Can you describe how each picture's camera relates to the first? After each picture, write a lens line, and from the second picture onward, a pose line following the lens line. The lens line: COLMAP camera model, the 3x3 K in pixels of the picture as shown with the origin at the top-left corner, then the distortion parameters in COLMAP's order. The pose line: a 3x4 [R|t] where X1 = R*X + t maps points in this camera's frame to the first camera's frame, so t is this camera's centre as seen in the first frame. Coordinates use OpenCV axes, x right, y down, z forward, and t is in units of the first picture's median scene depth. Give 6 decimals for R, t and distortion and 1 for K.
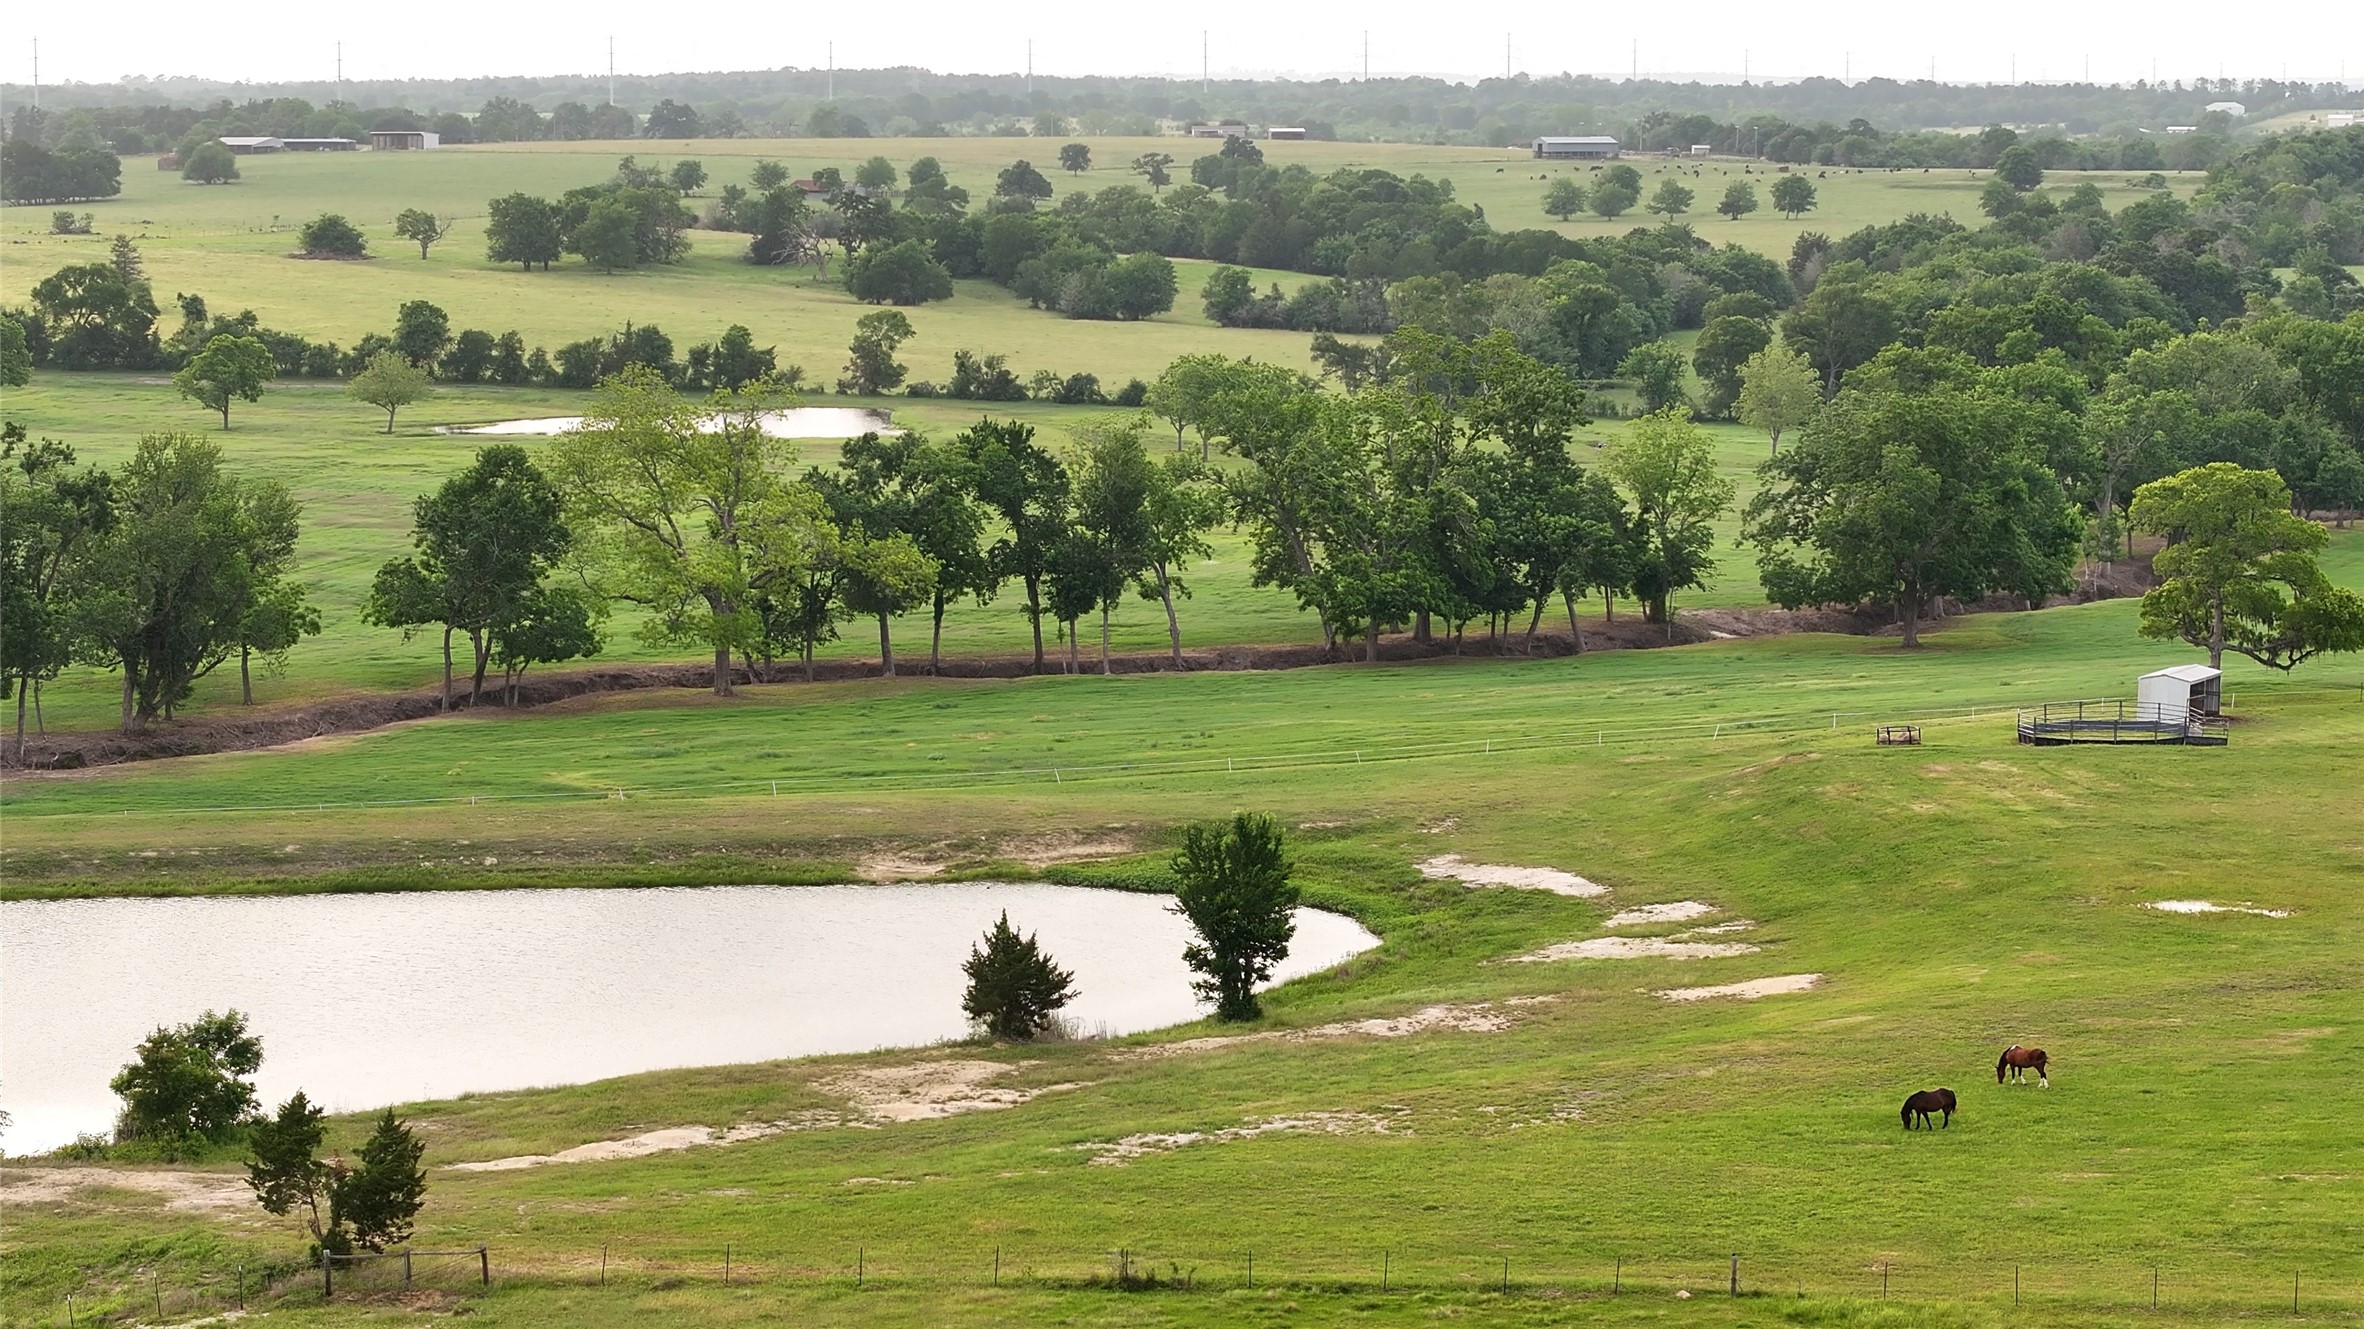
lens RADIAL K [[5197.7, 0, 1182.0], [0, 5197.7, 664.5], [0, 0, 1]] dist [-0.221663, 0.807121]
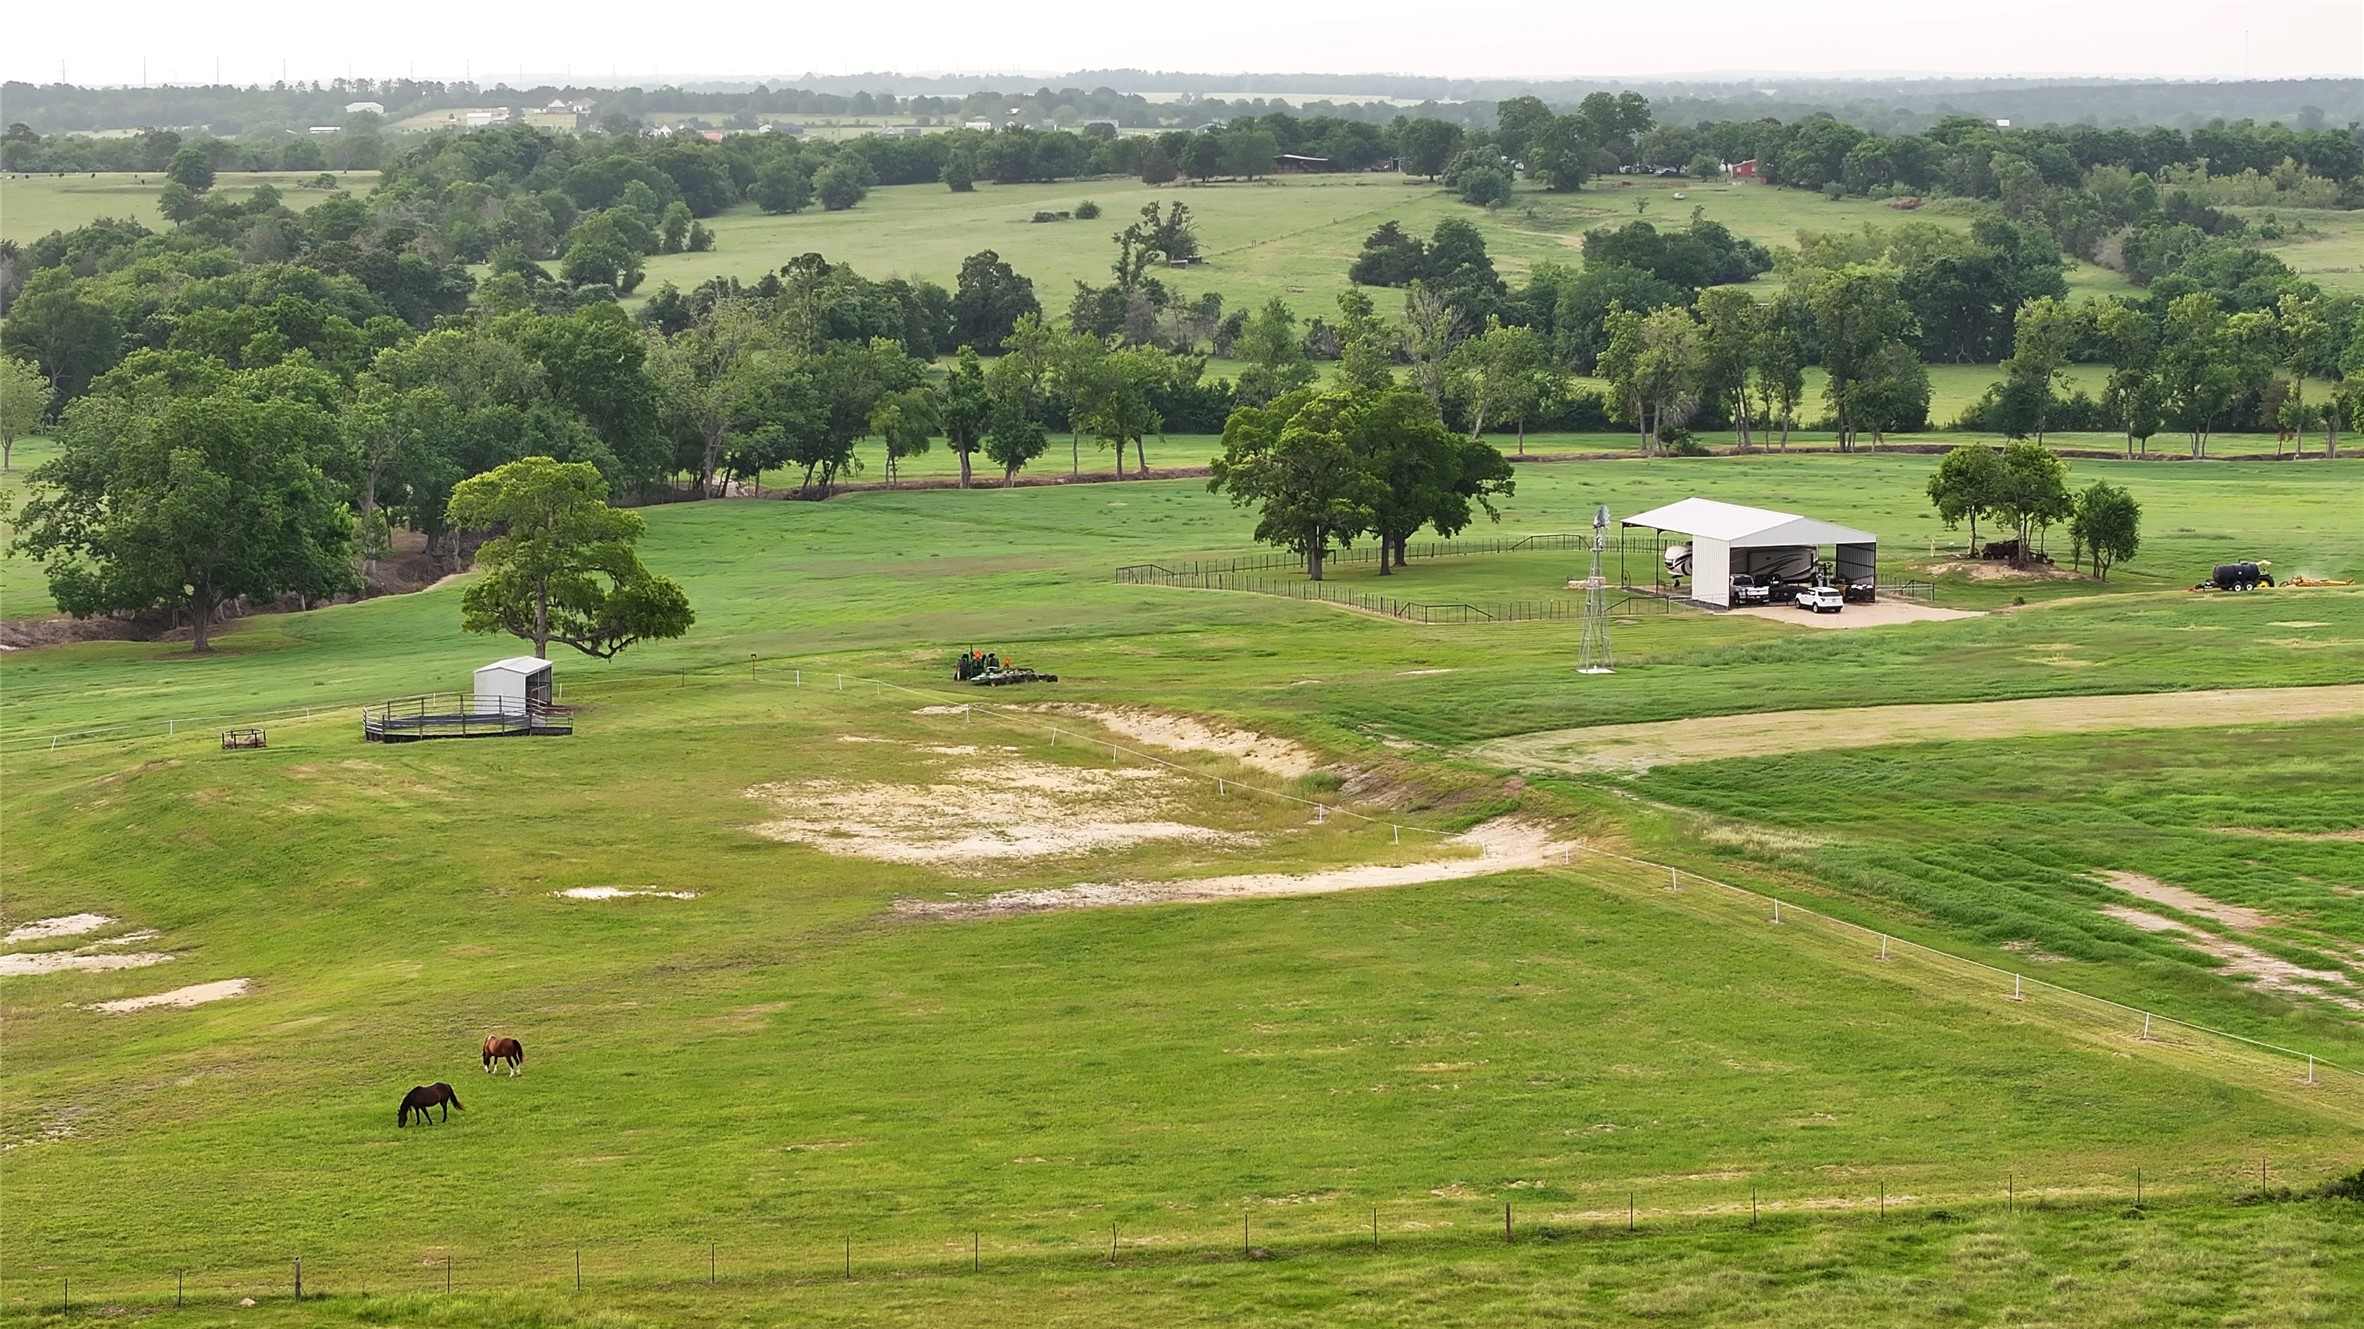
lens RADIAL K [[5197.7, 0, 1182.0], [0, 5197.7, 664.5], [0, 0, 1]] dist [-0.221663, 0.807121]
pose [[0.935259, -0.039193, 0.351787, -0.042899], [0.039299, 0.999204, 0.006840, -0.000320], [-0.351775, 0.007428, 0.936055, 0.004195]]
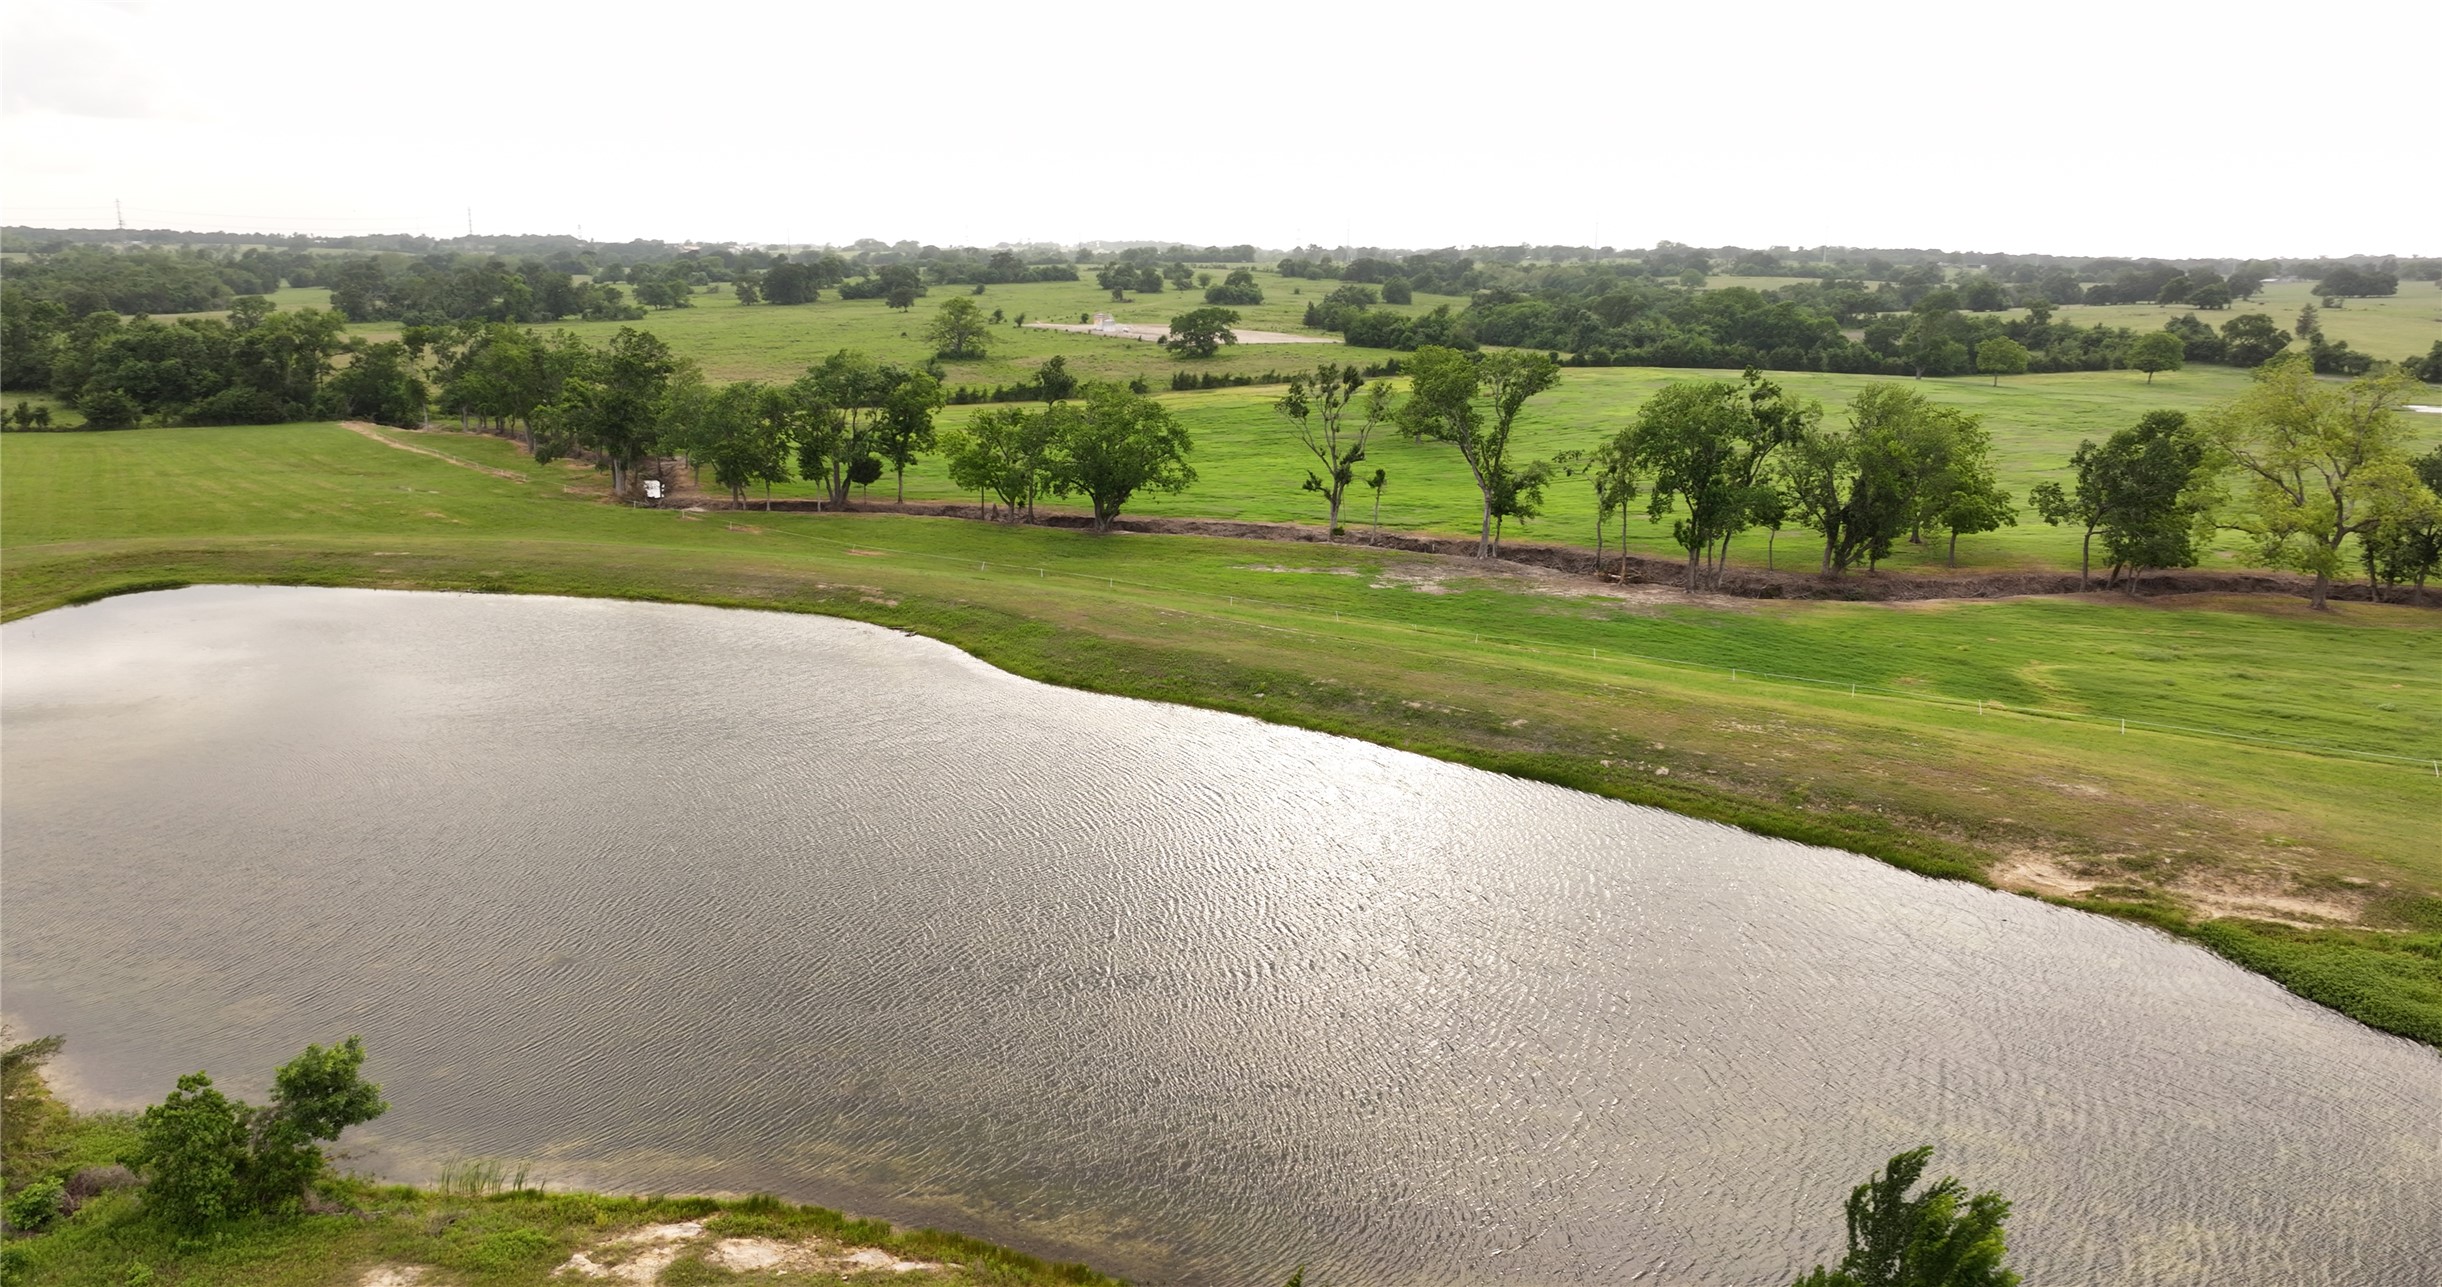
lens RADIAL K [[1705.4, 0, 1221.0], [0, 1705.4, 643.5], [0, 0, 1]] dist [0.008843, 0.004290]
pose [[0.669753, 0.171139, -0.722594, 0.049860], [-0.092150, 0.984714, 0.147808, -0.027346], [0.736844, -0.032408, 0.675286, 0.539980]]
